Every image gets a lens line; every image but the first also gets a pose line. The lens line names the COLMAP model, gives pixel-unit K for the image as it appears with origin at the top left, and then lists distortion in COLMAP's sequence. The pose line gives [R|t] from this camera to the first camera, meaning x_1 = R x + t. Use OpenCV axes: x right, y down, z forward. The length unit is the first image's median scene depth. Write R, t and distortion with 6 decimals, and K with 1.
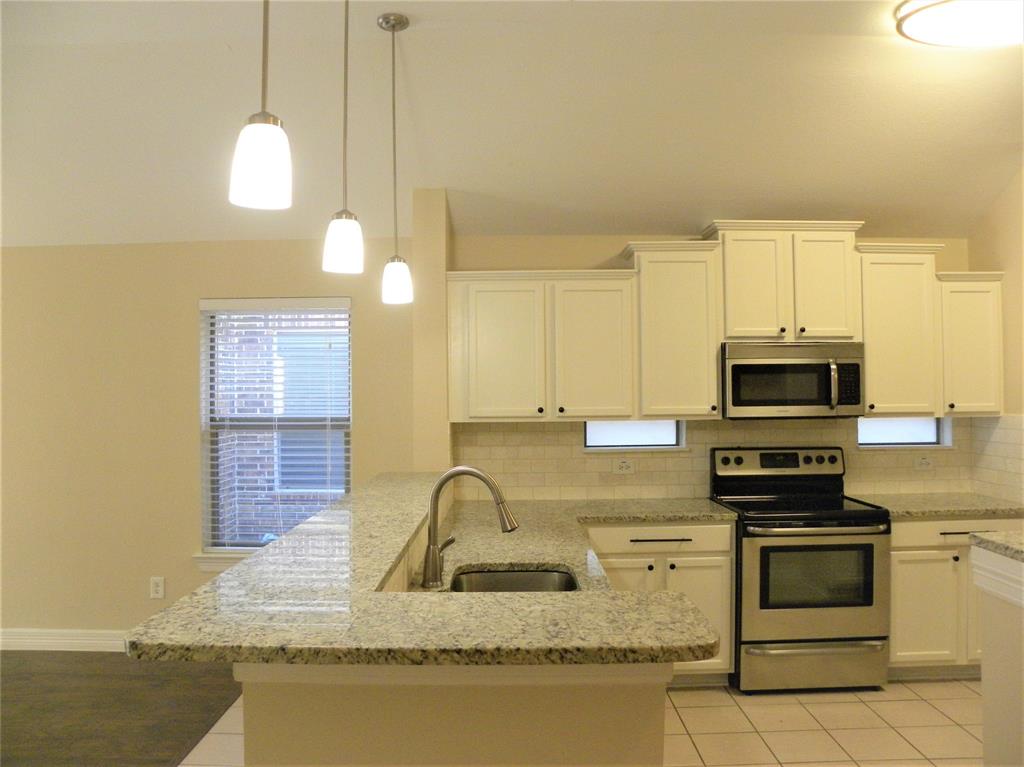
lens RADIAL K [[799.2, 0, 515.0], [0, 799.2, 382.0], [0, 0, 1]] dist [-0.146957, 0.082911]
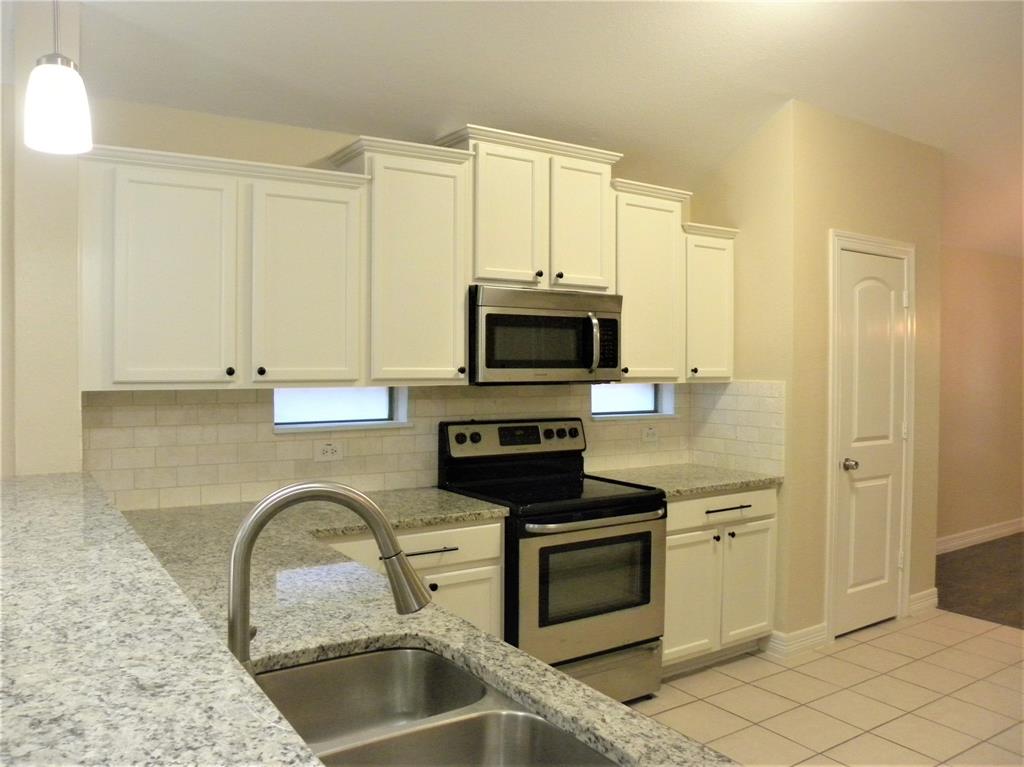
lens RADIAL K [[799.2, 0, 515.0], [0, 799.2, 382.0], [0, 0, 1]] dist [-0.146957, 0.082911]
pose [[0.836406, -0.001415, 0.548108, -0.125779], [-0.019212, 0.999306, 0.031898, 0.018716], [-0.547773, -0.037210, 0.835799, 0.327979]]
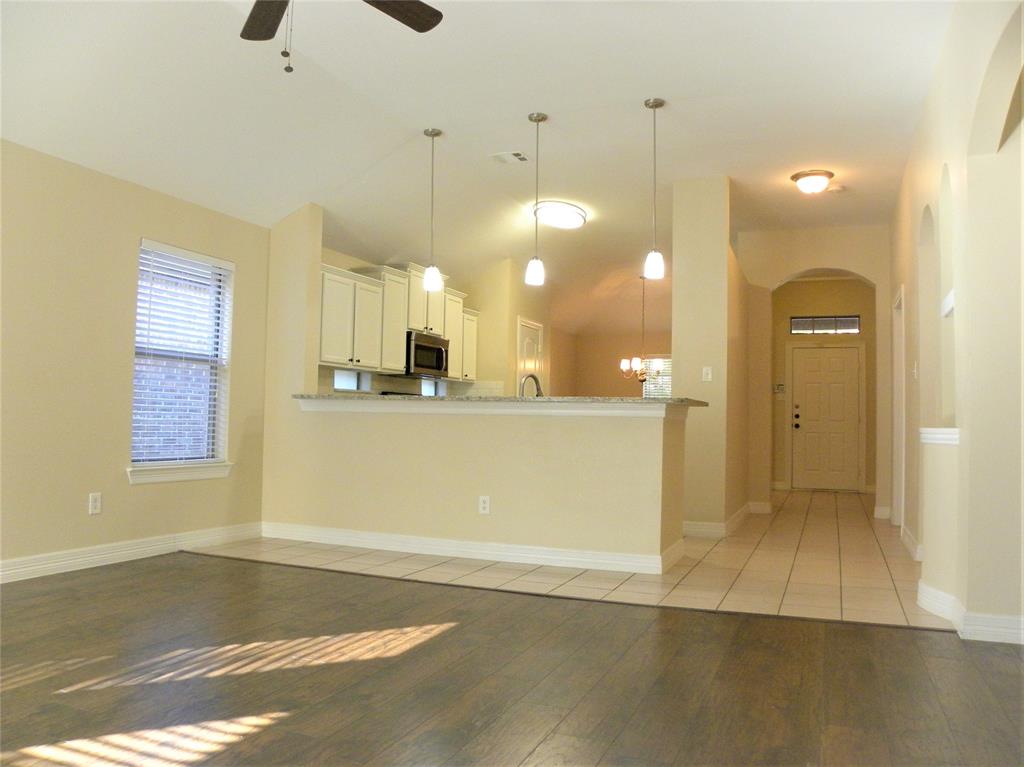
lens RADIAL K [[803.3, 0, 516.7], [0, 803.3, 379.4], [0, 0, 1]] dist [-0.140938, 0.070811]
pose [[0.372807, 0.061849, 0.925845, -1.308940], [-0.034613, 0.998009, -0.052732, 0.145572], [-0.927263, -0.012388, 0.374205, 0.096947]]
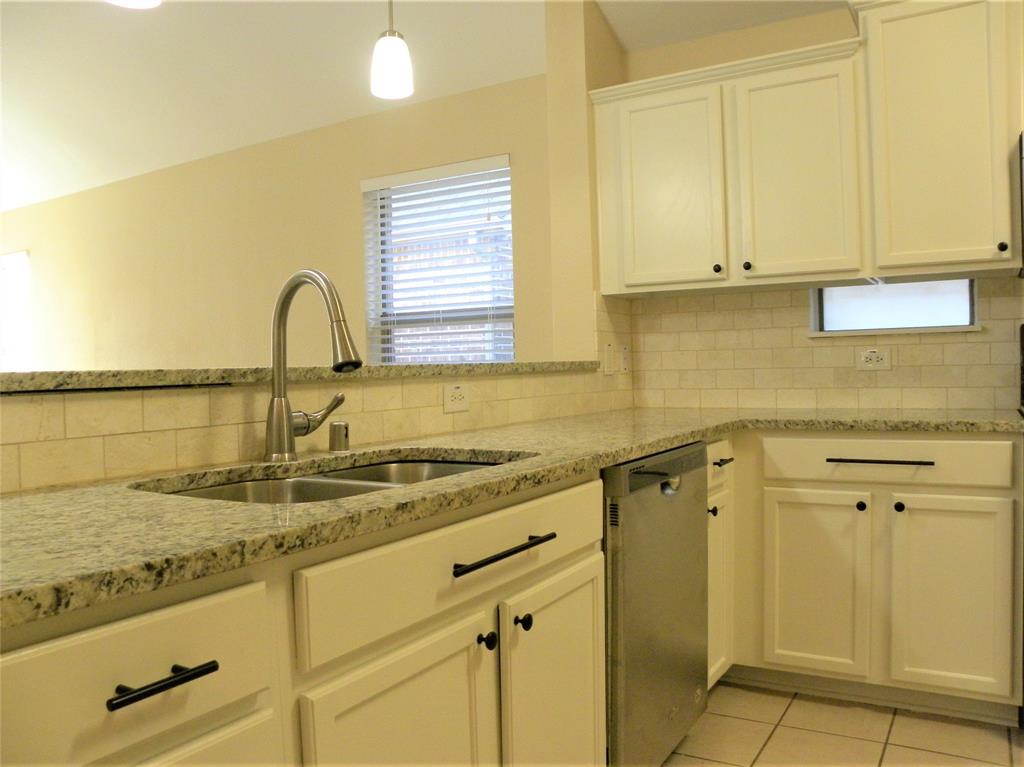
lens RADIAL K [[817.4, 0, 517.9], [0, 817.4, 379.6], [0, 0, 1]] dist [-0.148860, 0.085050]
pose [[0.856560, -0.003115, -0.516038, 0.239410], [0.022839, 0.999231, 0.031878, 0.103441], [0.515542, -0.039091, 0.855972, 0.317633]]
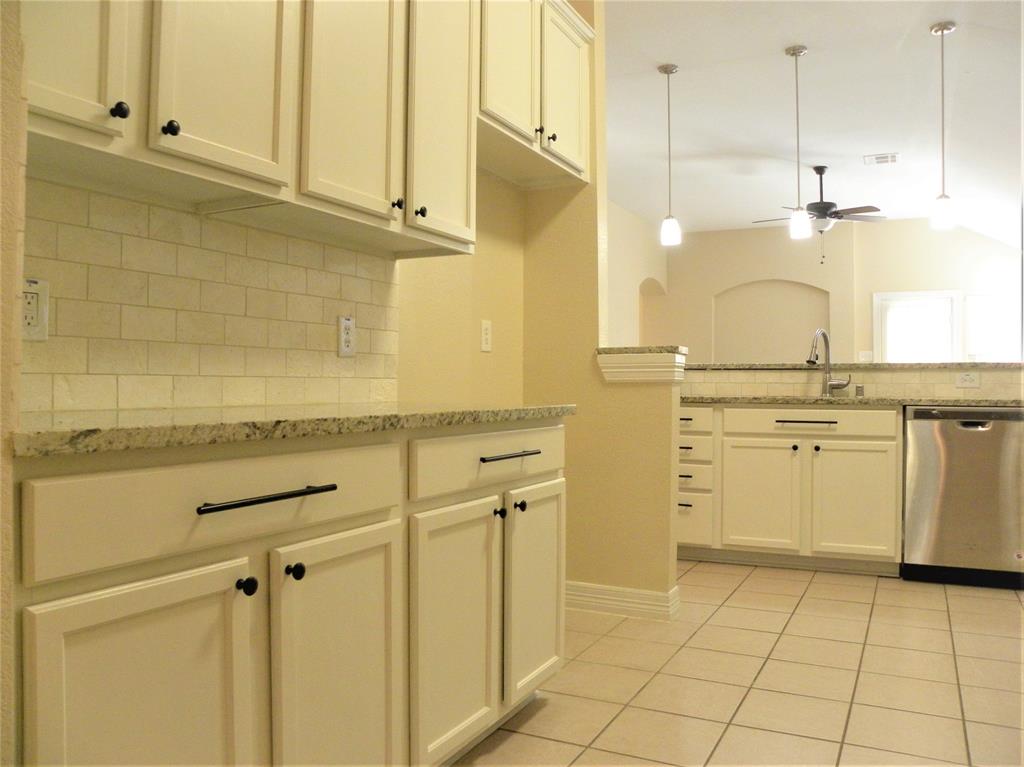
lens RADIAL K [[823.8, 0, 509.2], [0, 823.8, 381.2], [0, 0, 1]] dist [-0.141279, 0.094899]
pose [[-0.459804, -0.002526, -0.888017, 1.103854], [0.007290, 0.999952, -0.006619, 0.135561], [0.887990, -0.009517, -0.459764, 0.712244]]
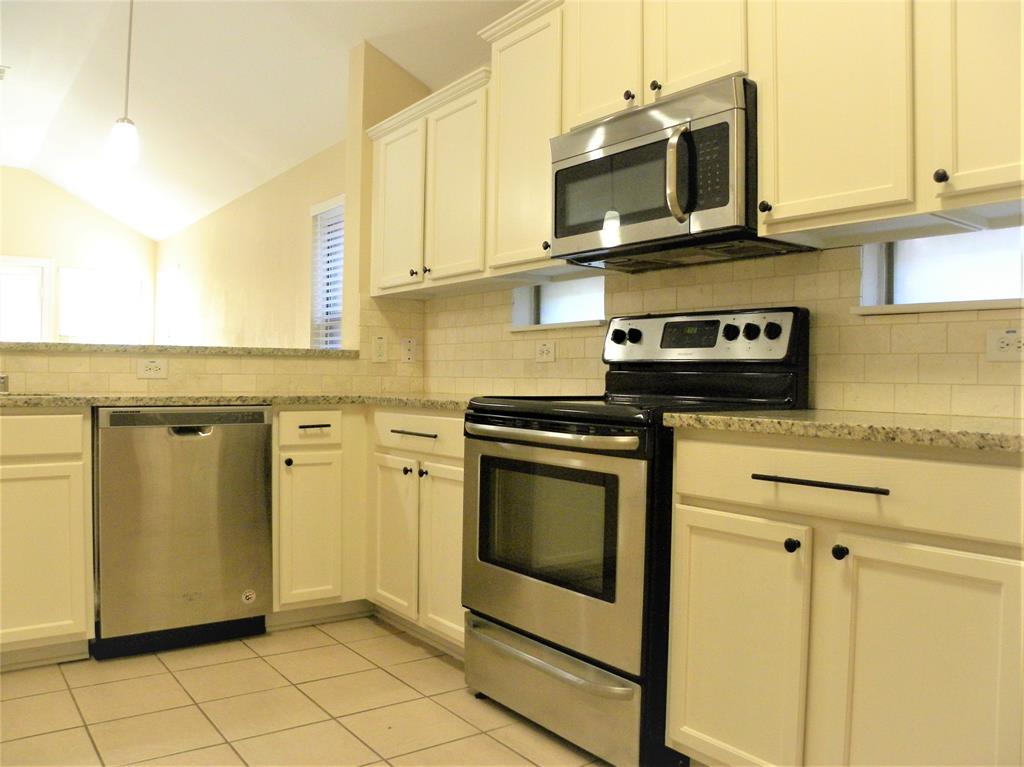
lens RADIAL K [[834.4, 0, 521.7], [0, 834.4, 381.6], [0, 0, 1]] dist [-0.143079, 0.071054]
pose [[0.595785, 0.018022, -0.802942, 0.767975], [-0.004156, 0.999804, 0.019357, 0.127689], [0.803133, -0.008196, 0.595743, 0.584232]]
